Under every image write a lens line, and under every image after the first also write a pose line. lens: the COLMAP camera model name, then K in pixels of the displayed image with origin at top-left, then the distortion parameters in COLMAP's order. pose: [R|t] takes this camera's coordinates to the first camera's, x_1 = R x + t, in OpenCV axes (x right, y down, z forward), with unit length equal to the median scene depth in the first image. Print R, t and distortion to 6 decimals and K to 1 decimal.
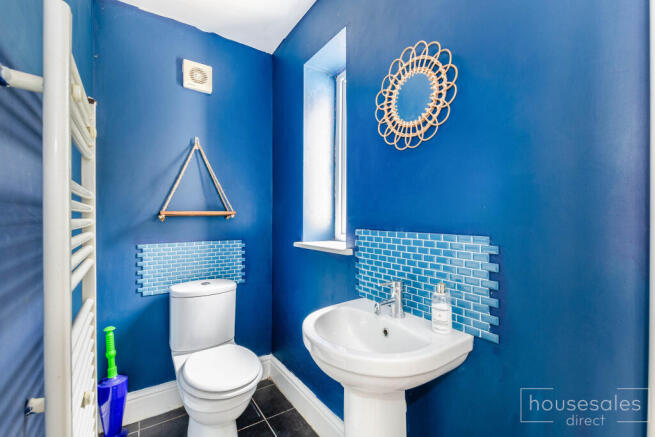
lens RADIAL K [[285.3, 0, 329.1], [0, 285.3, 215.8], [0, 0, 1]] dist [0.000079, 0.000004]
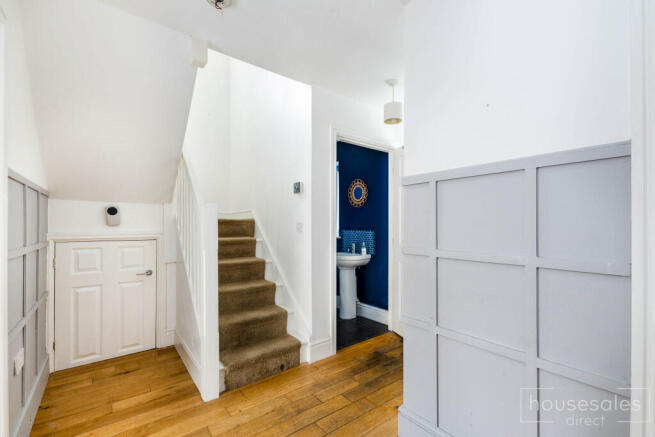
lens RADIAL K [[285.3, 0, 325.7], [0, 285.3, 223.1], [0, 0, 1]] dist [0.000079, 0.000004]
pose [[0.997664, 0.004406, 0.068171, -0.367560], [-0.003597, 0.999922, -0.011980, 0.009838], [-0.068218, 0.011707, 0.997602, -2.618937]]
